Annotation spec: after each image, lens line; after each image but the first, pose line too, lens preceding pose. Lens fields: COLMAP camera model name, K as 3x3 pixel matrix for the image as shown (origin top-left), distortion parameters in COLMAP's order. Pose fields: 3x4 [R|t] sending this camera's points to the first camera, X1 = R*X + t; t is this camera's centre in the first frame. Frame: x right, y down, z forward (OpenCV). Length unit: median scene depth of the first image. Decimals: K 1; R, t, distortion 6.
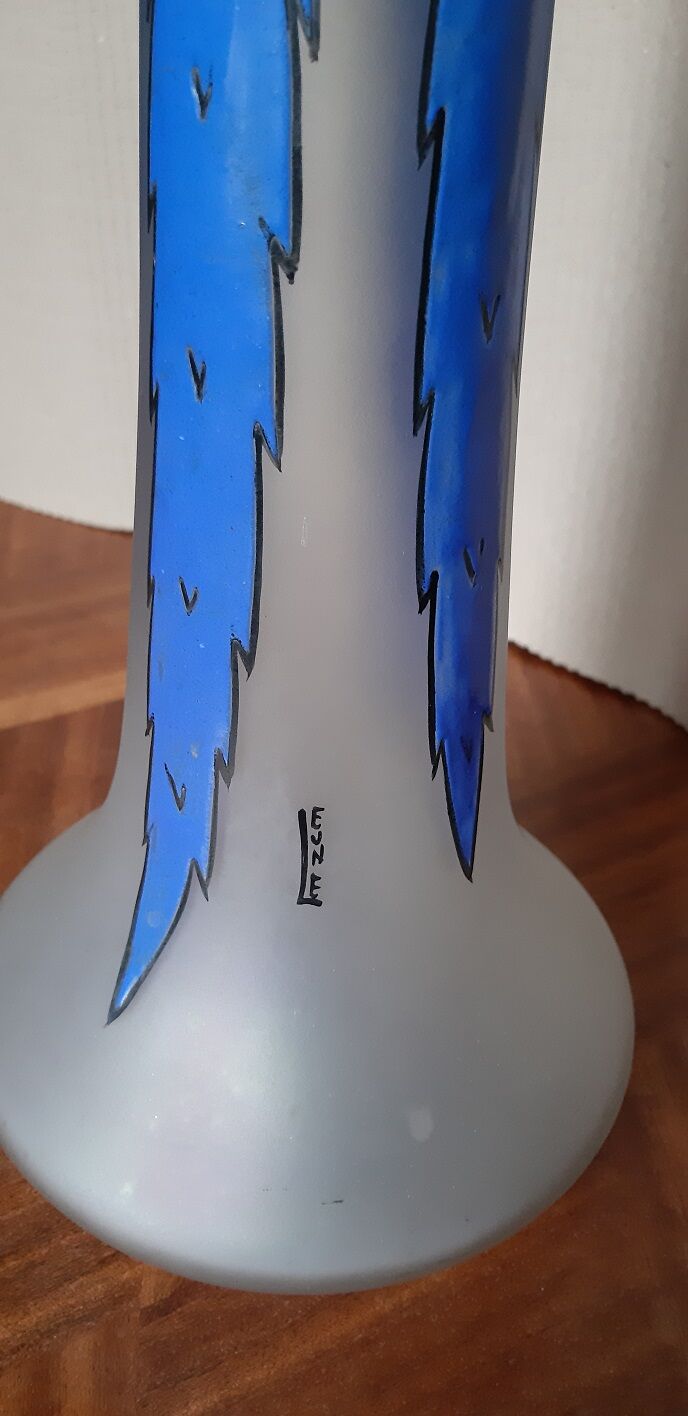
lens RADIAL K [[1164.8, 0, 349.2], [0, 1164.8, 687.9], [0, 0, 1]] dist [0.144097, -0.374809]
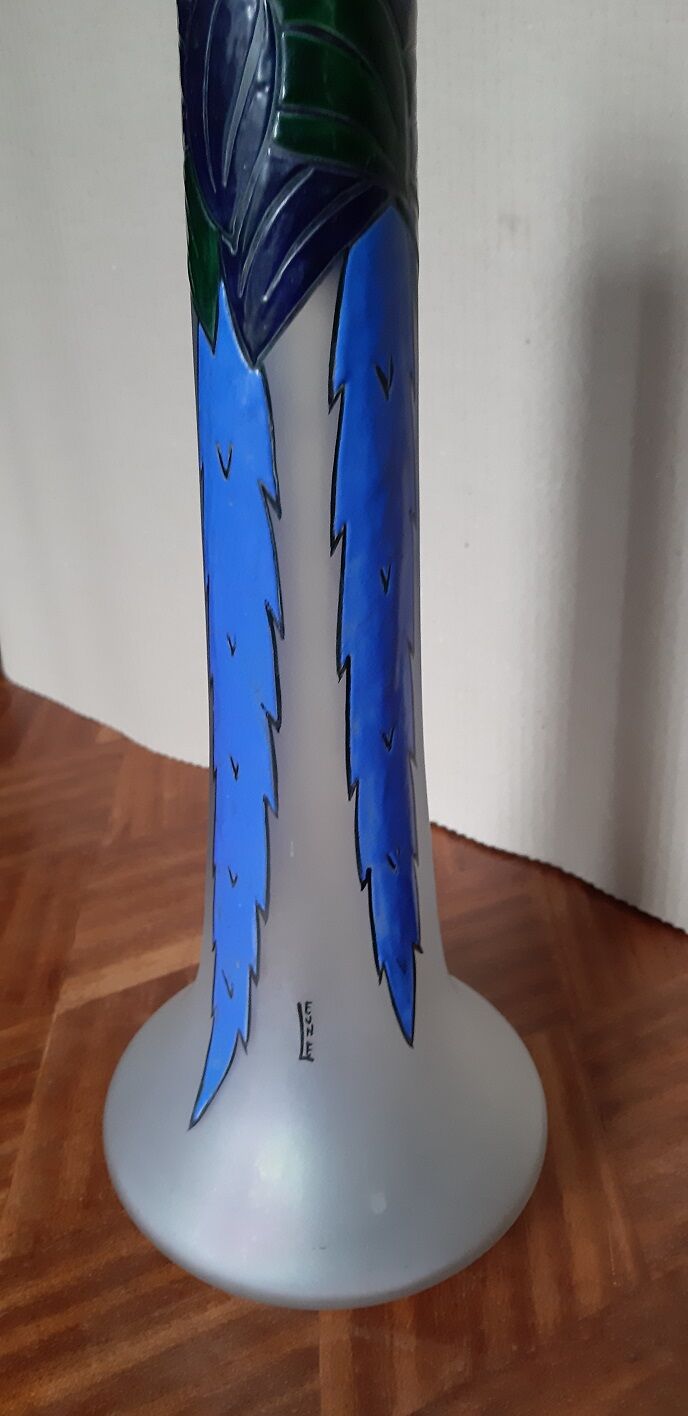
lens RADIAL K [[1154.6, 0, 346.3], [0, 1154.6, 669.1], [0, 0, 1]] dist [0.141411, -0.365294]
pose [[0.991851, -0.005815, -0.127273, 0.240184], [-0.007714, 0.994384, -0.105551, -0.194542], [0.127172, 0.105673, 0.986236, -0.689930]]
